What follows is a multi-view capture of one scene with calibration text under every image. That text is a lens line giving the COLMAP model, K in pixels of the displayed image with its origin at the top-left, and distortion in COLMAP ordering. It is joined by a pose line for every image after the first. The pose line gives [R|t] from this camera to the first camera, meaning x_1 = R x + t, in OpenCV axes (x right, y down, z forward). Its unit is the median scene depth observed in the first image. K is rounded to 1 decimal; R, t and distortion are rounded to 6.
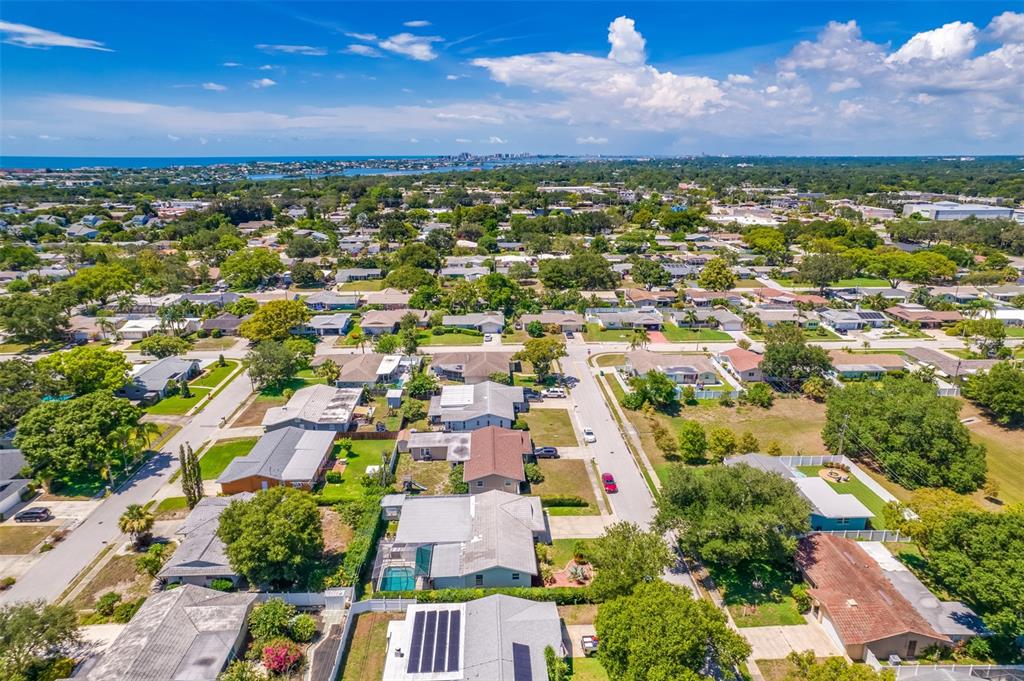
lens RADIAL K [[650.6, 0, 521.5], [0, 650.6, 361.0], [0, 0, 1]] dist [-0.041163, 0.050747]
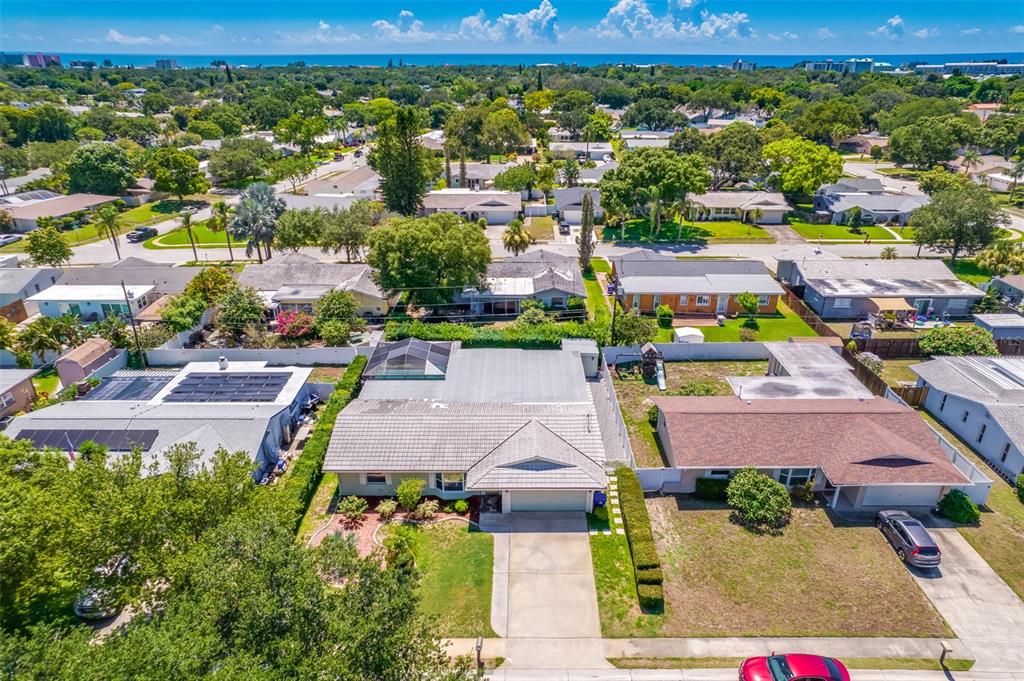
lens RADIAL K [[650.6, 0, 516.1], [0, 650.6, 344.3], [0, 0, 1]] dist [-0.041163, 0.050747]
pose [[-0.058934, 0.409948, -0.910203, 0.192494], [-0.307401, 0.860028, 0.407254, -0.013094], [0.949753, 0.303799, 0.075333, 0.449568]]
